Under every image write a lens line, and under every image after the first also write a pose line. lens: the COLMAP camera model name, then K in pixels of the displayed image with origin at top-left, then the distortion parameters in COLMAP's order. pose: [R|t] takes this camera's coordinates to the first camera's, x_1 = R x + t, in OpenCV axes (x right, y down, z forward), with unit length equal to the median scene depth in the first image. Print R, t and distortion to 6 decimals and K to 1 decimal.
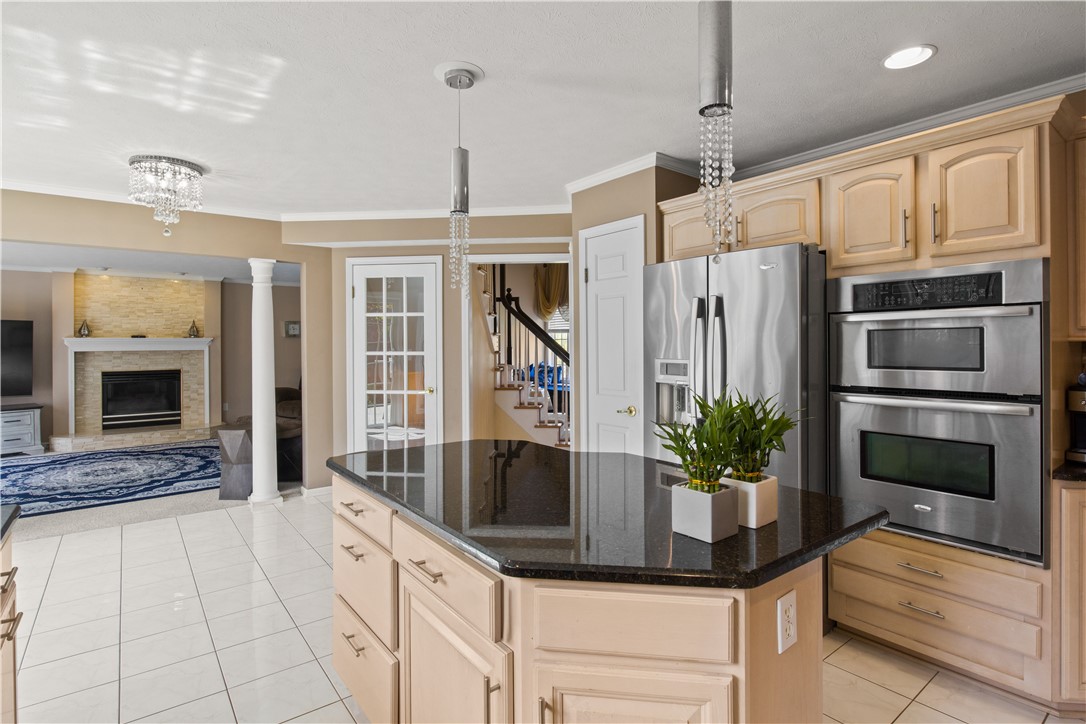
lens RADIAL K [[543.7, 0, 547.9], [0, 543.7, 345.8], [0, 0, 1]] dist [-0.008762, -0.001592]
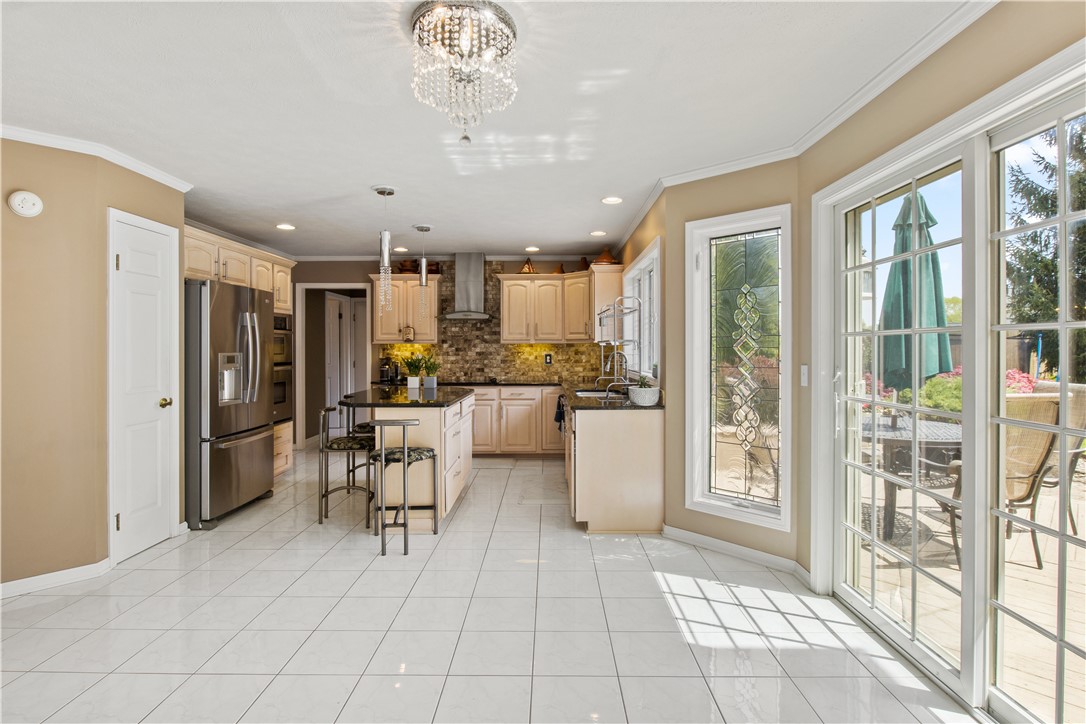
lens RADIAL K [[543.7, 0, 549.2], [0, 543.7, 349.2], [0, 0, 1]] dist [-0.008762, -0.001592]
pose [[-0.785322, 0.004579, 0.619070, -0.647632], [0.006335, 0.999980, 0.000640, 0.009654], [-0.619055, 0.004424, -0.785335, 0.797812]]
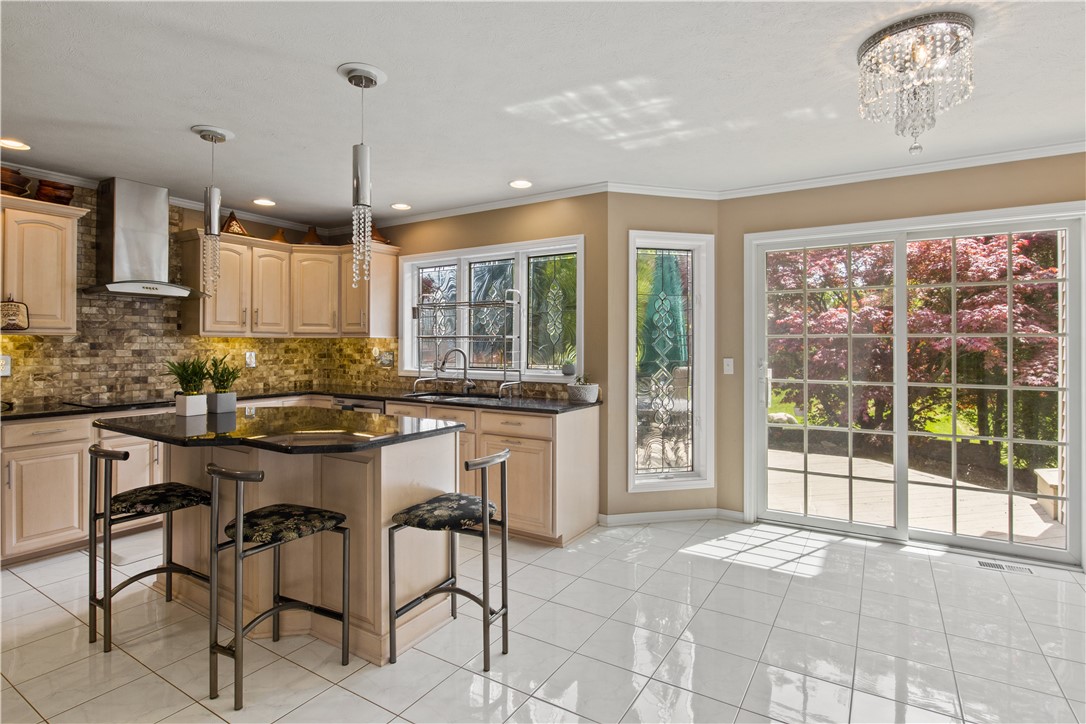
lens RADIAL K [[543.7, 0, 547.2], [0, 543.7, 342.9], [0, 0, 1]] dist [-0.008762, -0.001592]
pose [[-0.938179, 0.000879, -0.346150, -0.052762], [0.001005, 0.999999, -0.000184, 0.006594], [0.346150, -0.000520, -0.938179, 0.812577]]
